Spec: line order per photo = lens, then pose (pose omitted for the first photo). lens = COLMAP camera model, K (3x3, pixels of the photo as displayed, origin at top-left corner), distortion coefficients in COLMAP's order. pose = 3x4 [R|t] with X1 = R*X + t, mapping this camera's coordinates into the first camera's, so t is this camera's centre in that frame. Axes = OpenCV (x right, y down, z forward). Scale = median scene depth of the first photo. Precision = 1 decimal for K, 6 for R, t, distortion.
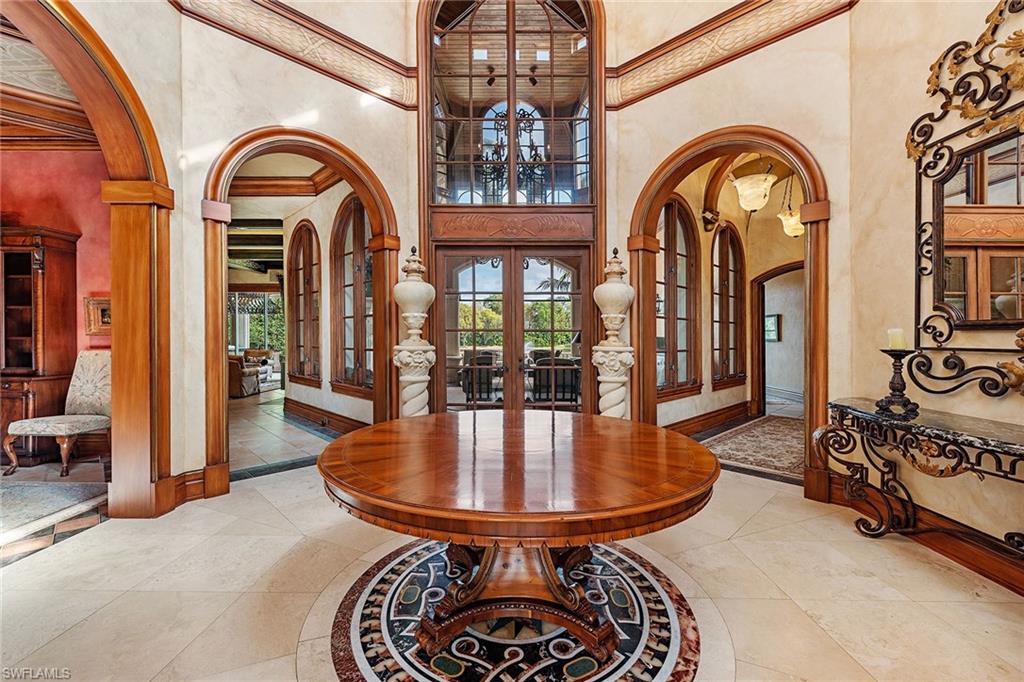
lens RADIAL K [[430.8, 0, 512.0], [0, 430.8, 341.0], [0, 0, 1]] dist [0.000030, 0.000033]
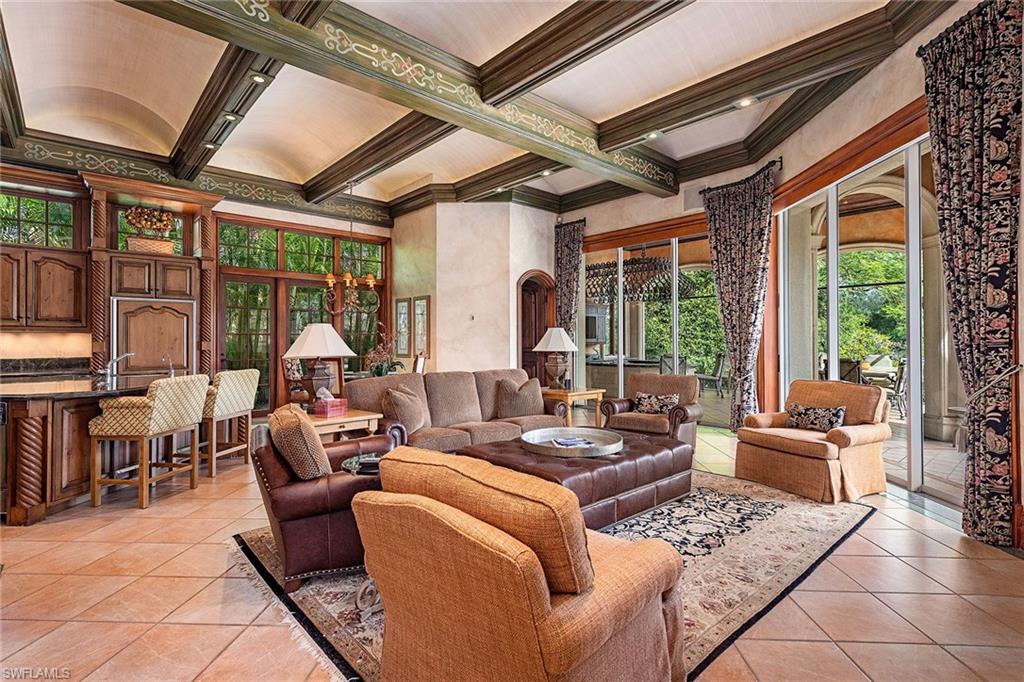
lens RADIAL K [[488.1, 0, 512.0], [0, 488.1, 341.0], [0, 0, 1]] dist [0.000030, 0.000000]
pose [[0.681924, -0.001760, -0.731421, -0.323894], [-0.003095, 0.999981, -0.005291, -0.004656], [0.731417, 0.005872, 0.681906, 0.543183]]
